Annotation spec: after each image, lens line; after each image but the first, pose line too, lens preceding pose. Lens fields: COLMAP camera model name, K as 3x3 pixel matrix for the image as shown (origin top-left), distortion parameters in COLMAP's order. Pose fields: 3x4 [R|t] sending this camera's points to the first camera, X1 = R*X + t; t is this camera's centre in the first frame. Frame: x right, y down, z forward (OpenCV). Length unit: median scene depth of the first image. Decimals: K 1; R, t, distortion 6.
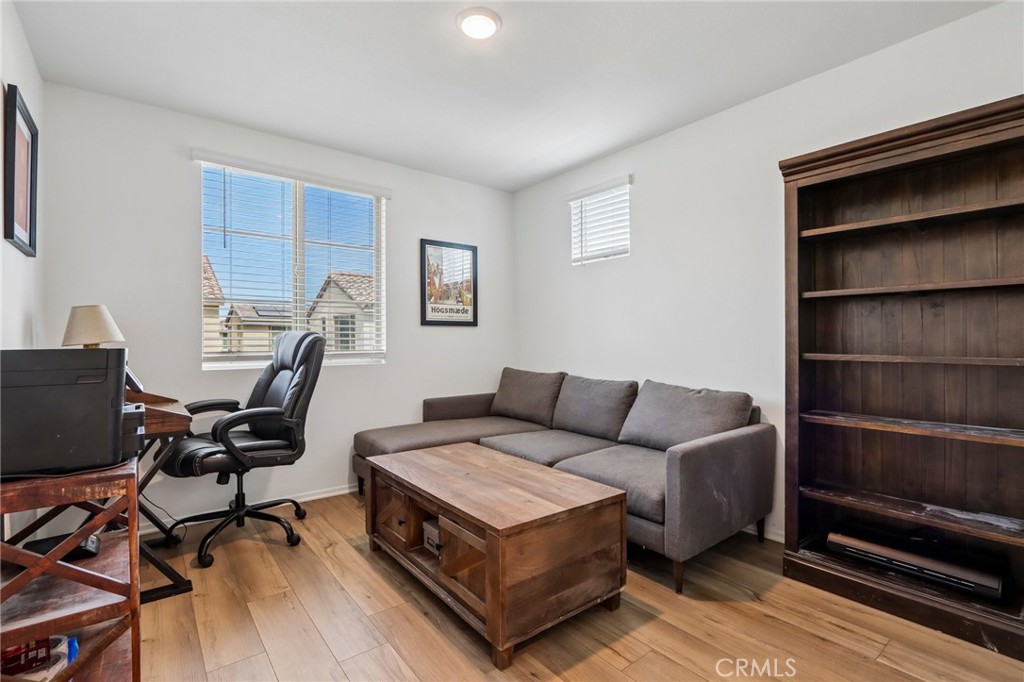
lens RADIAL K [[475.2, 0, 508.8], [0, 475.2, 338.4], [0, 0, 1]] dist [-0.015628, 0.000987]
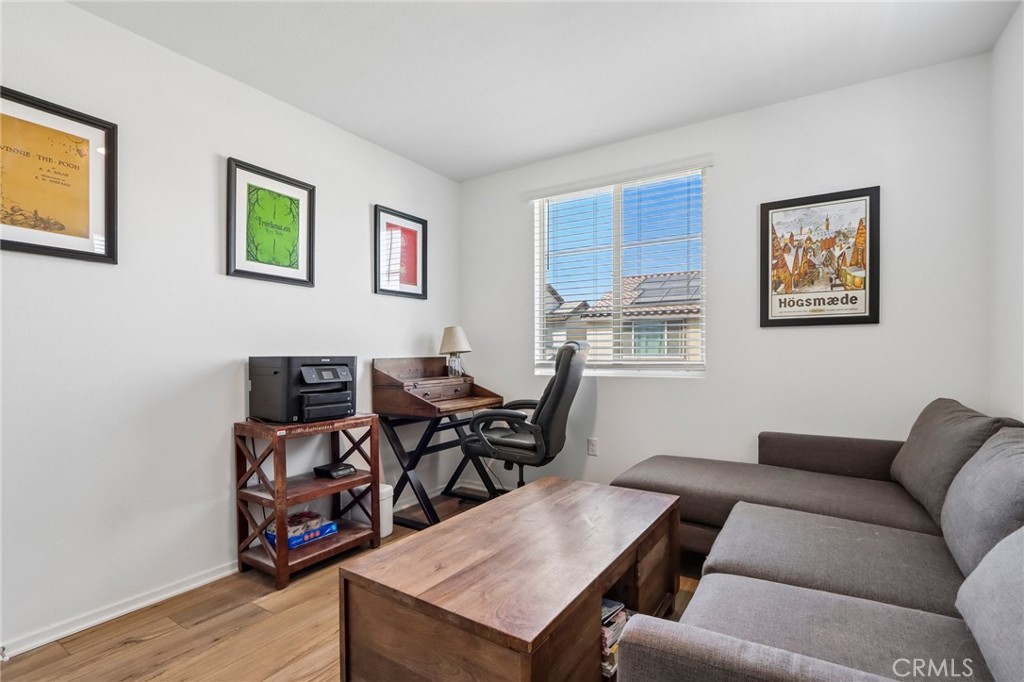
lens RADIAL K [[482.6, 0, 509.9], [0, 482.6, 356.7], [0, 0, 1]] dist [-0.017094, 0.000211]
pose [[0.317327, 0.010198, -0.948261, 0.371188], [0.010512, 0.999843, 0.014271, 0.002467], [0.948258, -0.014497, 0.317170, 0.412581]]
